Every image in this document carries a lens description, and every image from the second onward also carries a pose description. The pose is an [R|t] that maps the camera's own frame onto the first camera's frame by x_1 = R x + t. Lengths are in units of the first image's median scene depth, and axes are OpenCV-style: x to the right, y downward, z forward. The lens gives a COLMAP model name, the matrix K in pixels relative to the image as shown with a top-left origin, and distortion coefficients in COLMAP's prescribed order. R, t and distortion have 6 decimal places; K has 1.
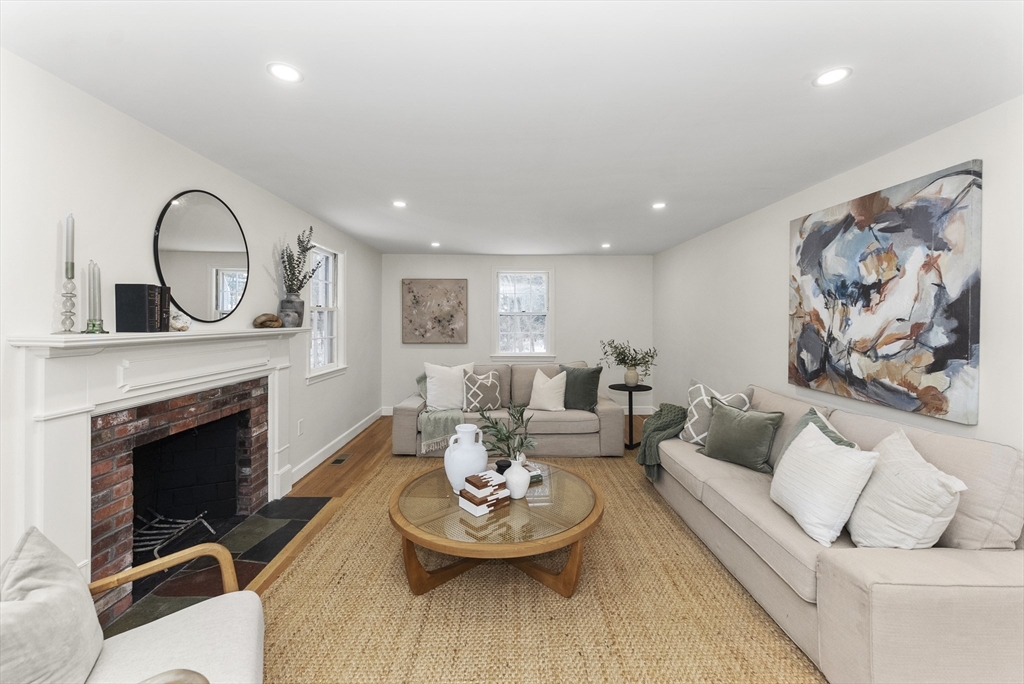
lens RADIAL K [[419.2, 0, 502.9], [0, 419.2, 322.8], [0, 0, 1]] dist [0.009983, -0.000888]
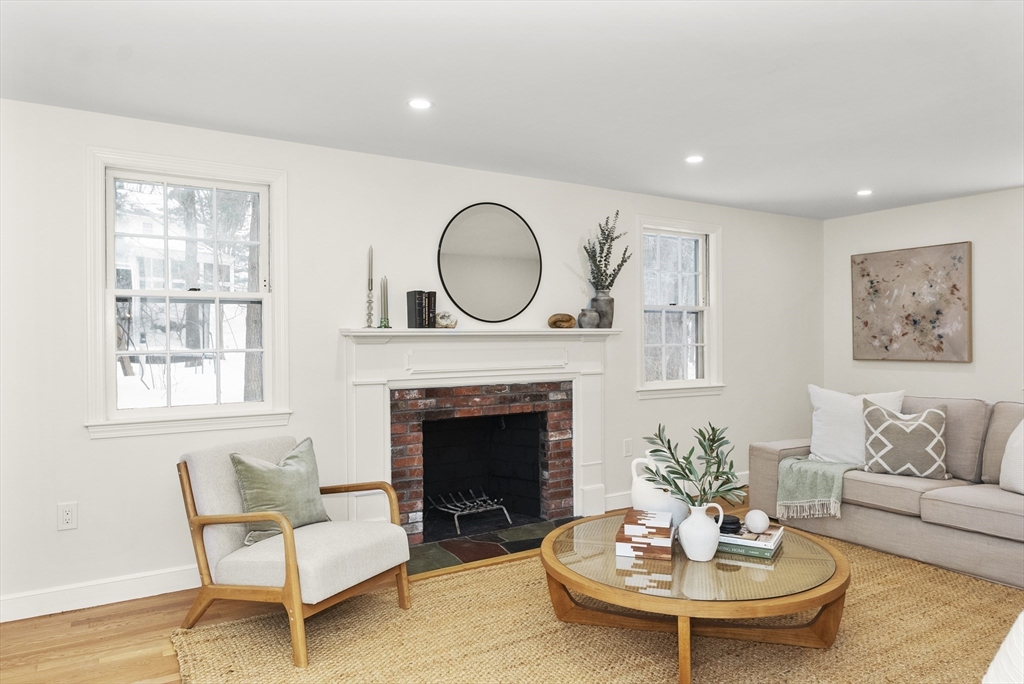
lens RADIAL K [[652.8, 0, 511.0], [0, 652.8, 342.6], [0, 0, 1]] dist [0.006501, 0.001301]
pose [[0.523416, -0.001231, -0.852076, 0.648162], [0.003773, 0.999993, 0.000873, 0.042694], [0.852069, -0.003672, 0.523417, 0.135975]]
